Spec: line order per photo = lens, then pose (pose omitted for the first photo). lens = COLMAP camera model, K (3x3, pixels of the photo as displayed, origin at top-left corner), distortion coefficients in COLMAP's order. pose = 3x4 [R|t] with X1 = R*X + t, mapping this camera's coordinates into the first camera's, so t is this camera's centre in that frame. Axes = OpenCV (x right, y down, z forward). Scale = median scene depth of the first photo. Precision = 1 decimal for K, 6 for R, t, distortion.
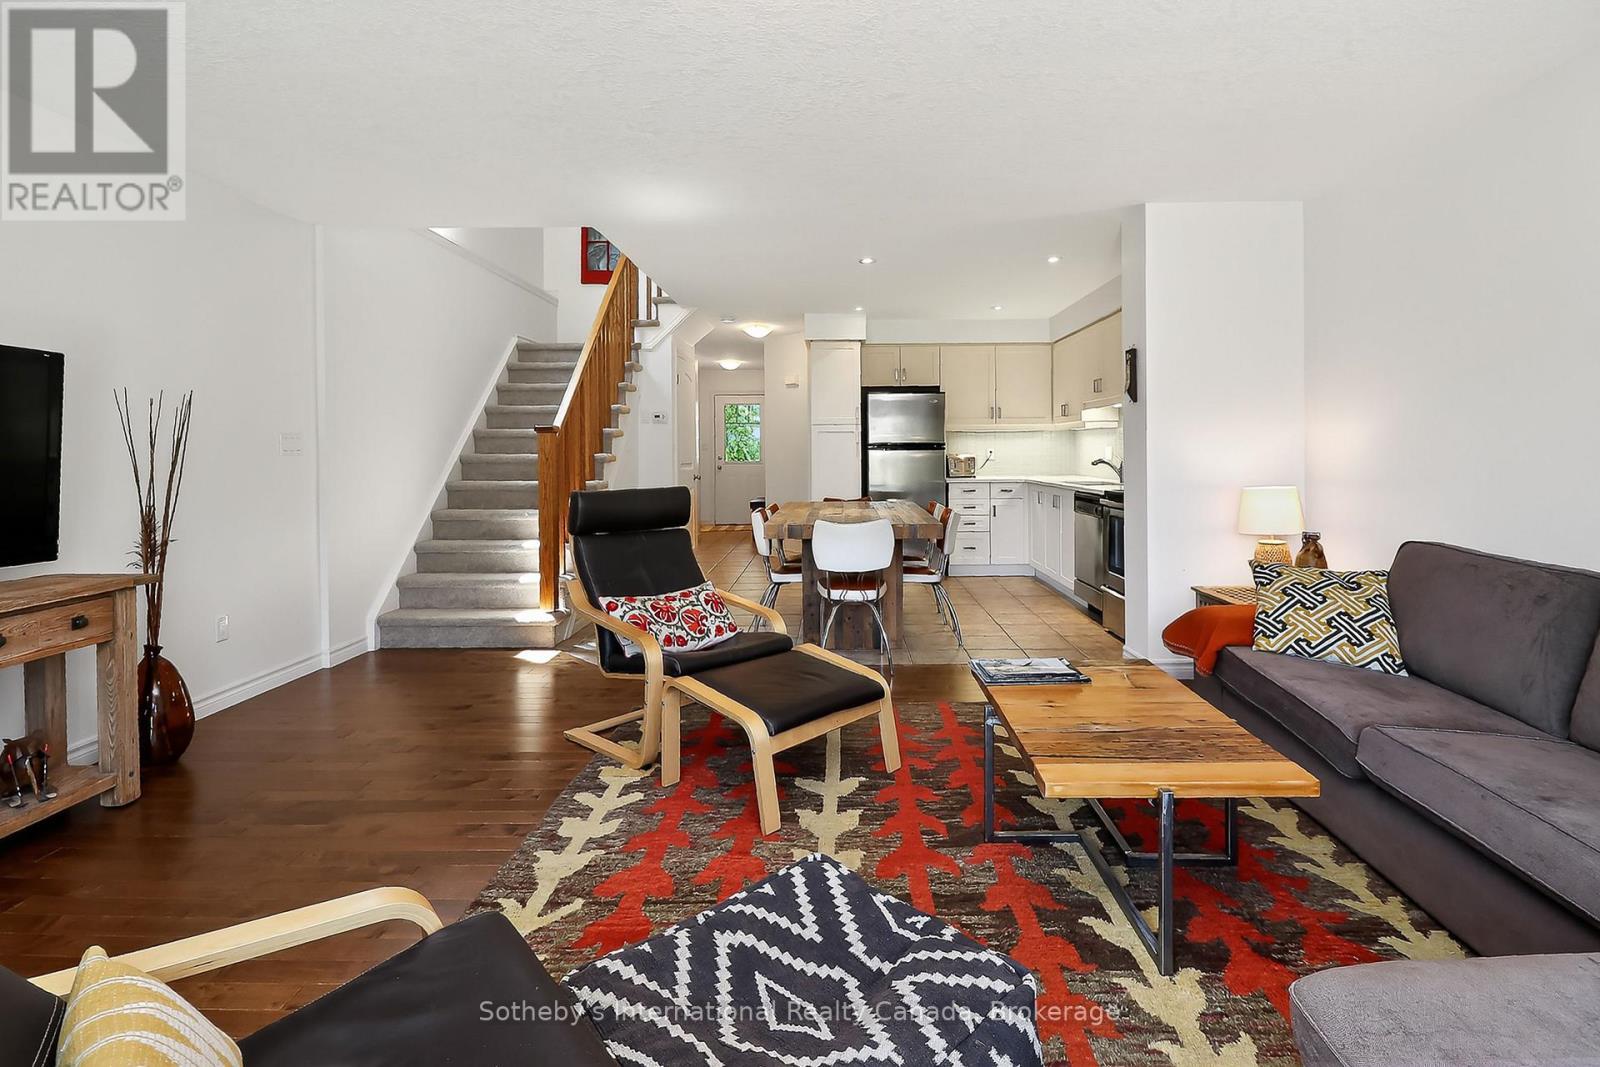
lens RADIAL K [[787.3, 0, 857.3], [0, 787.3, 458.8], [0, 0, 1]] dist [-0.002602, -0.002131]
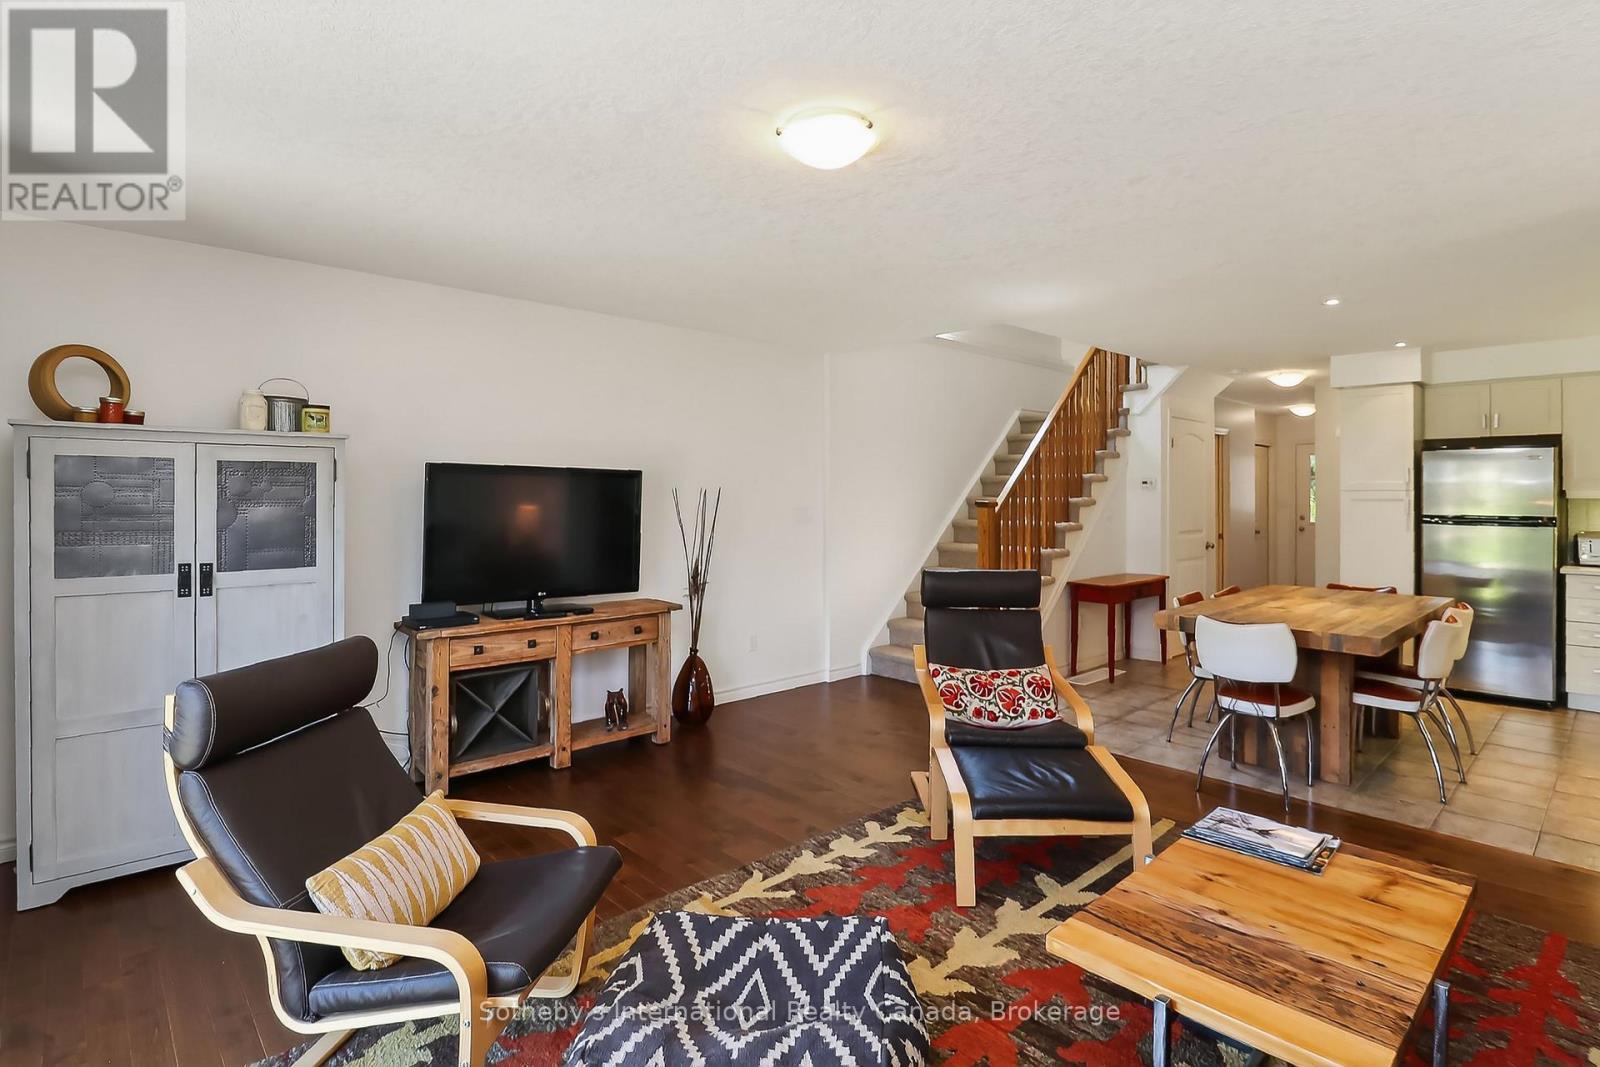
lens RADIAL K [[806.3, 0, 808.2], [0, 806.3, 494.3], [0, 0, 1]] dist [-0.010340, -0.000940]
pose [[0.678109, 0.009134, -0.734905, 0.422964], [-0.015822, 0.999872, -0.002173, -0.068488], [0.734791, 0.013101, 0.678167, 0.059300]]
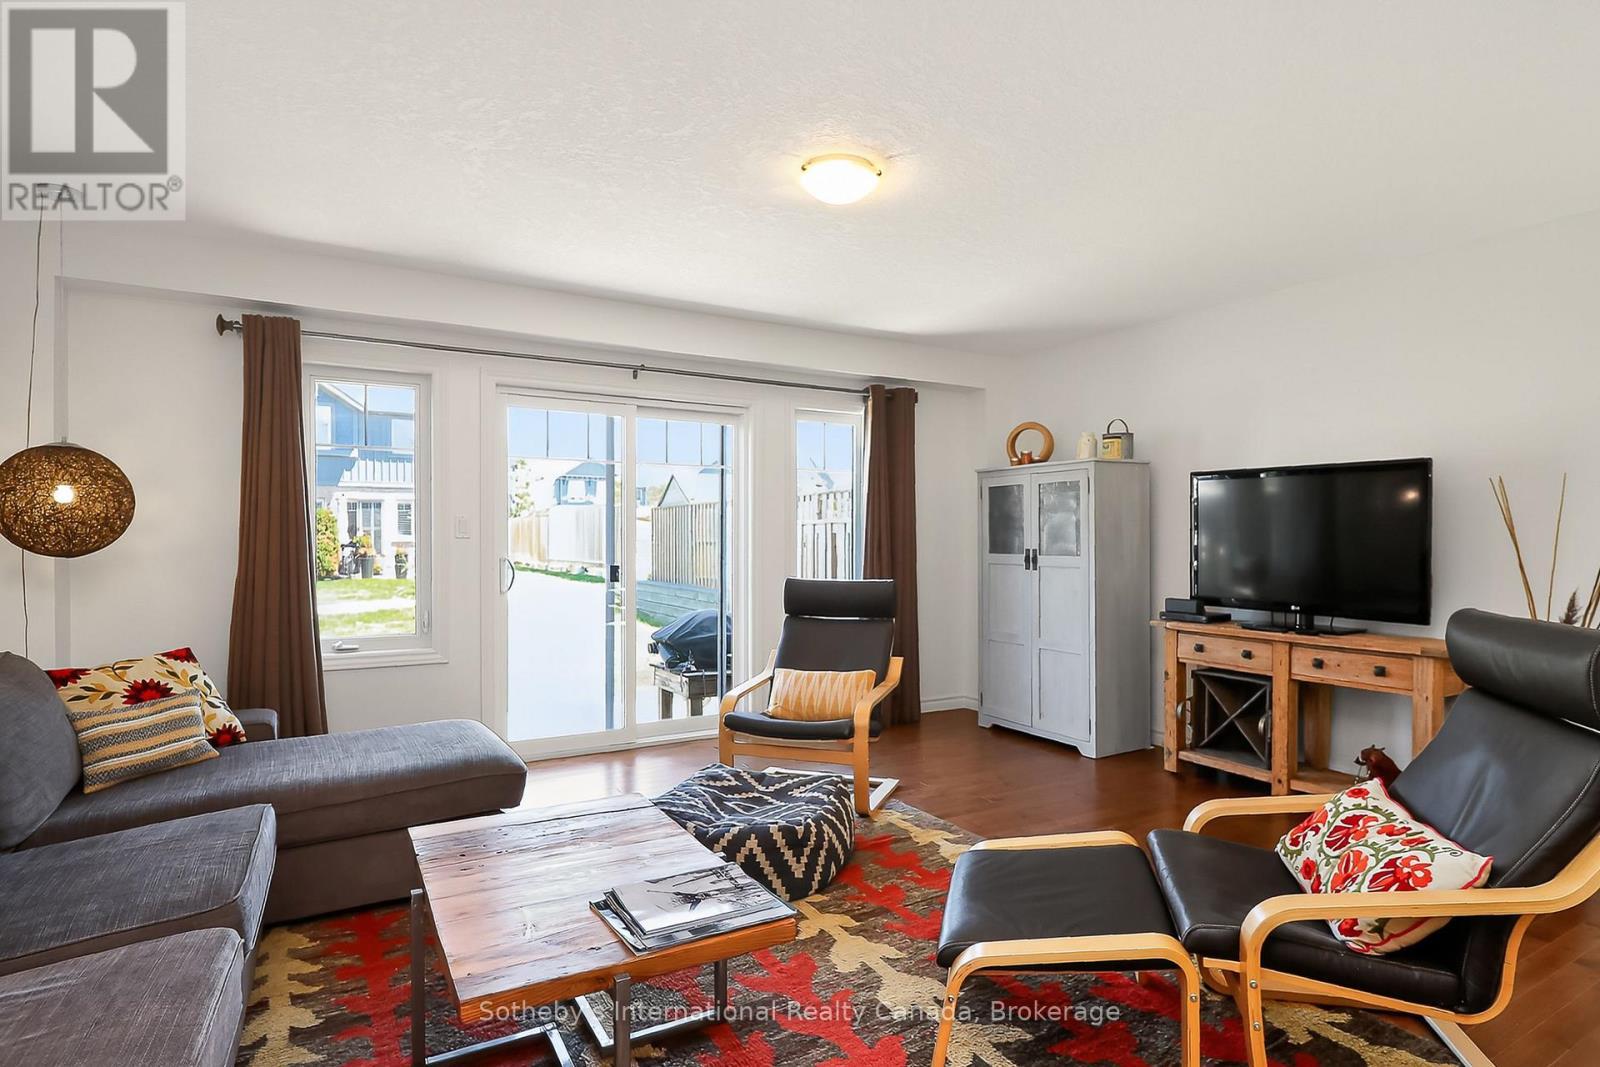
lens RADIAL K [[845.2, 0, 846.8], [0, 845.2, 539.8], [0, 0, 1]] dist [-0.003379, -0.000104]
pose [[-0.861279, -0.000481, -0.508132, 0.364274], [-0.007398, 0.999905, 0.011595, -0.013327], [0.508078, 0.013746, -0.861201, 1.342891]]
